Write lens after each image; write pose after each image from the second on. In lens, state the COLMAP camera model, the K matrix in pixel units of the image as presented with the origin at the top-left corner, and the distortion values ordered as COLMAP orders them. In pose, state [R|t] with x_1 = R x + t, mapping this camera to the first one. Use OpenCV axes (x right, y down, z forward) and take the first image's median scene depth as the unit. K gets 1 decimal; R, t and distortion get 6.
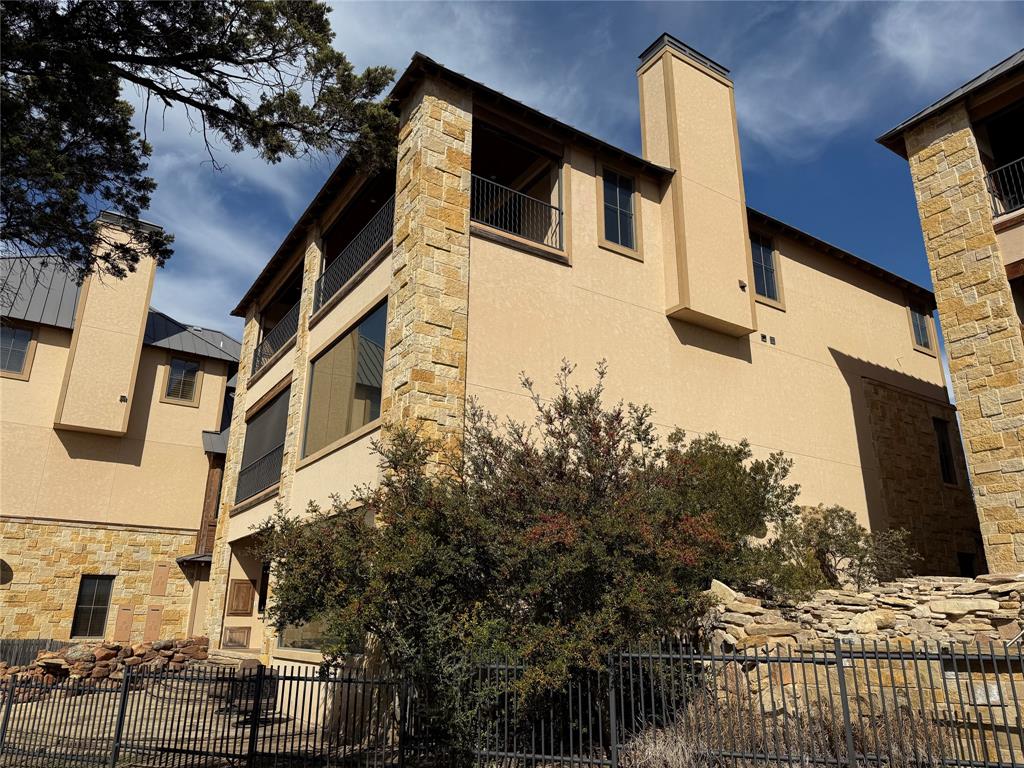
lens RADIAL K [[727.7, 0, 512.0], [0, 727.7, 383.0], [0, 0, 1]] dist [0.000487, -0.005517]
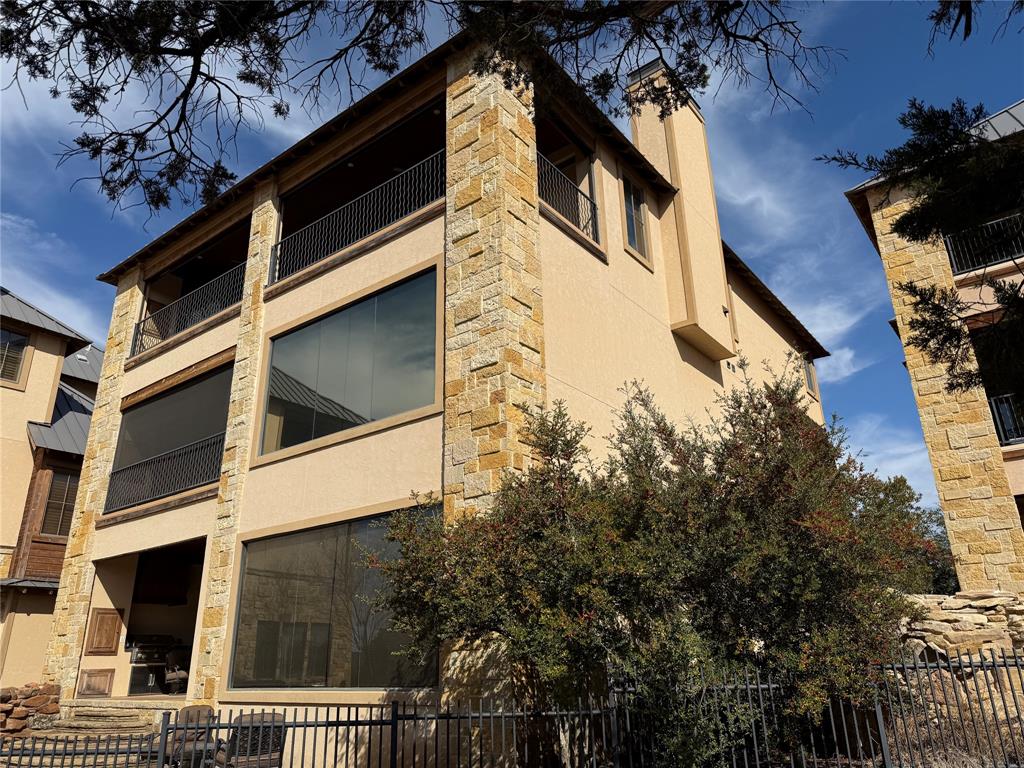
lens RADIAL K [[726.5, 0, 512.6], [0, 726.5, 387.3], [0, 0, 1]] dist [0.003299, -0.007856]
pose [[0.944630, 0.088393, 0.316008, -0.297834], [-0.074403, 0.995649, -0.056092, 0.056229], [-0.319591, 0.029474, 0.947097, 0.139194]]
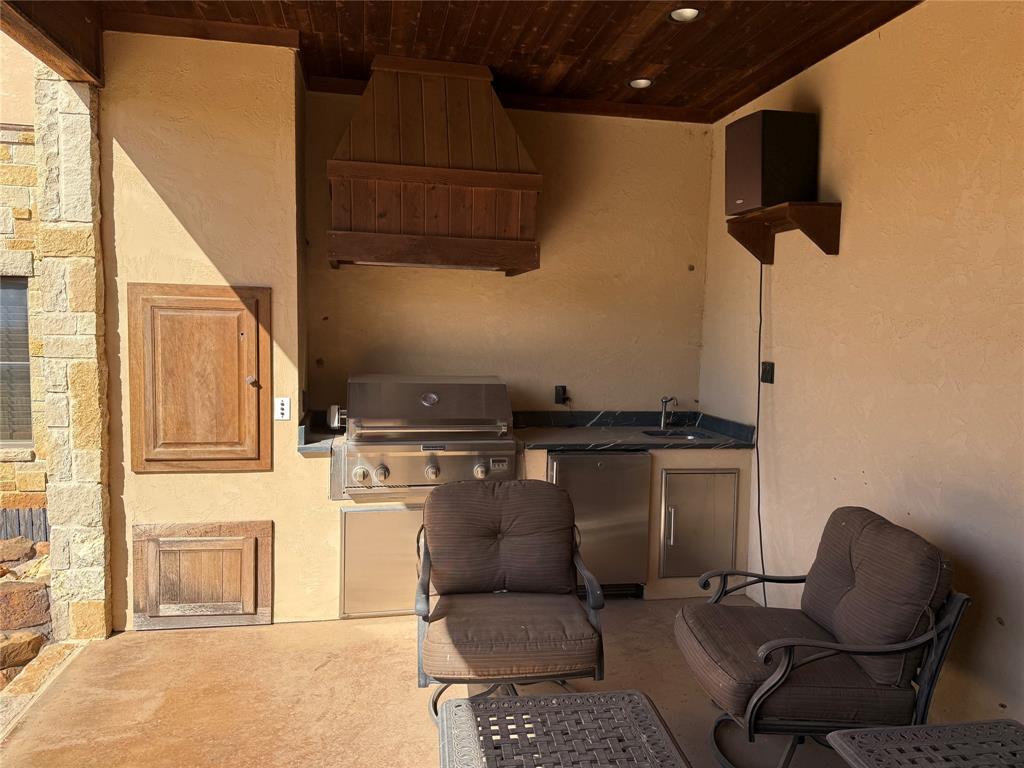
lens RADIAL K [[726.5, 0, 512.6], [0, 726.5, 387.3], [0, 0, 1]] dist [0.003299, -0.007856]
pose [[0.923517, 0.034538, -0.381998, -0.294284], [0.113242, 0.926989, 0.357585, 0.312930], [0.366458, -0.373494, 0.852180, 1.140715]]
